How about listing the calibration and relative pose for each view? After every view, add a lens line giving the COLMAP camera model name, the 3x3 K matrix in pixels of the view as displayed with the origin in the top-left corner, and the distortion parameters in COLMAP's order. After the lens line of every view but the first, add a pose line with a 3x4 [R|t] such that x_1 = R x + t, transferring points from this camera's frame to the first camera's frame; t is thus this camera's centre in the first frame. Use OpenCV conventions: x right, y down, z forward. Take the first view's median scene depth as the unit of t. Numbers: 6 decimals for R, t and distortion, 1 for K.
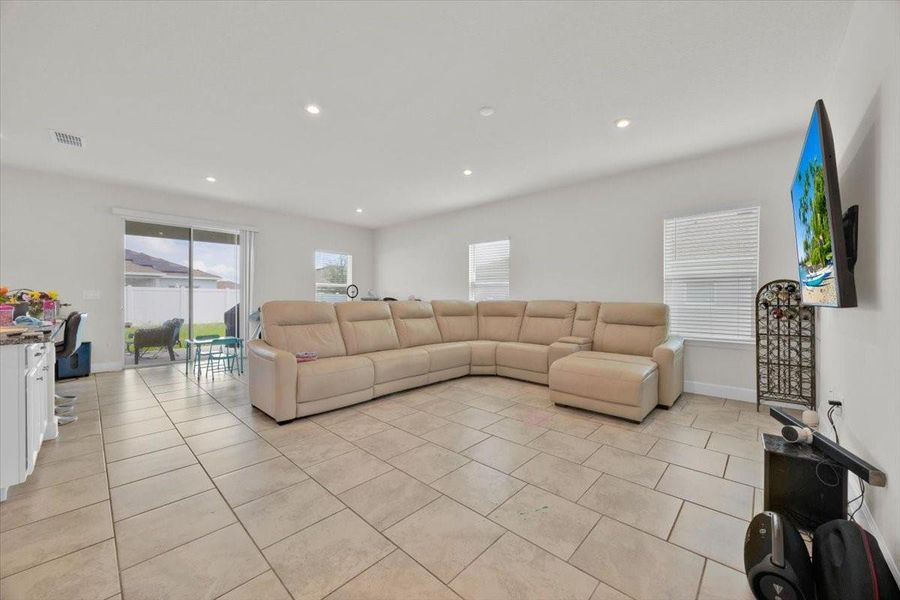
lens RADIAL K [[340.1, 0, 451.4], [0, 340.1, 299.2], [0, 0, 1]] dist [-0.001049, -0.000021]
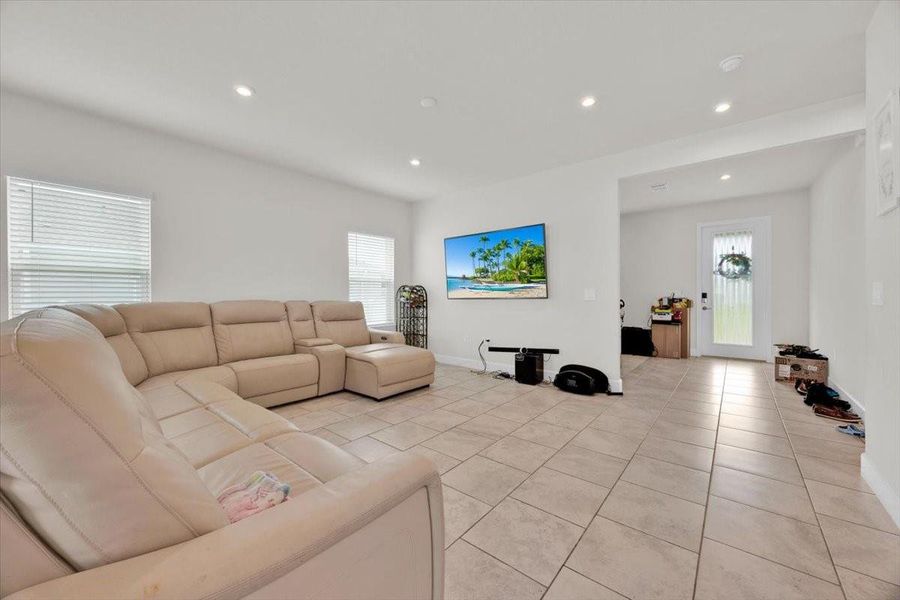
lens RADIAL K [[340.1, 0, 451.4], [0, 340.1, 299.2], [0, 0, 1]] dist [-0.001049, -0.000021]
pose [[-0.056890, -0.008683, 0.998343, -0.566171], [0.009086, 0.999916, 0.009214, -0.002844], [-0.998339, 0.009595, -0.056806, 0.651959]]
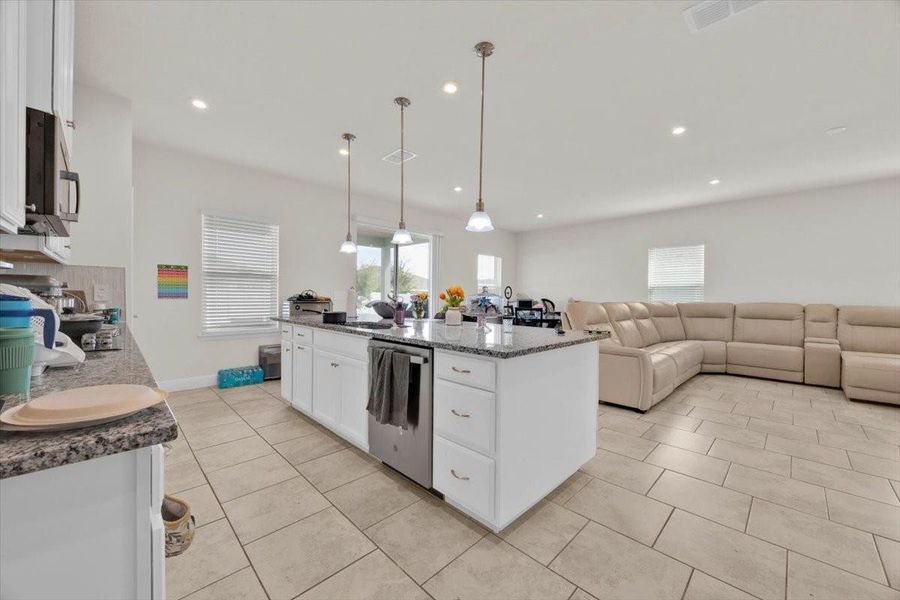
lens RADIAL K [[340.1, 0, 451.4], [0, 340.1, 299.2], [0, 0, 1]] dist [-0.001049, -0.000021]
pose [[0.999322, 0.002724, -0.036726, -0.727862], [-0.002585, 0.999989, 0.003827, -0.010846], [0.036736, -0.003730, 0.999318, -0.101642]]
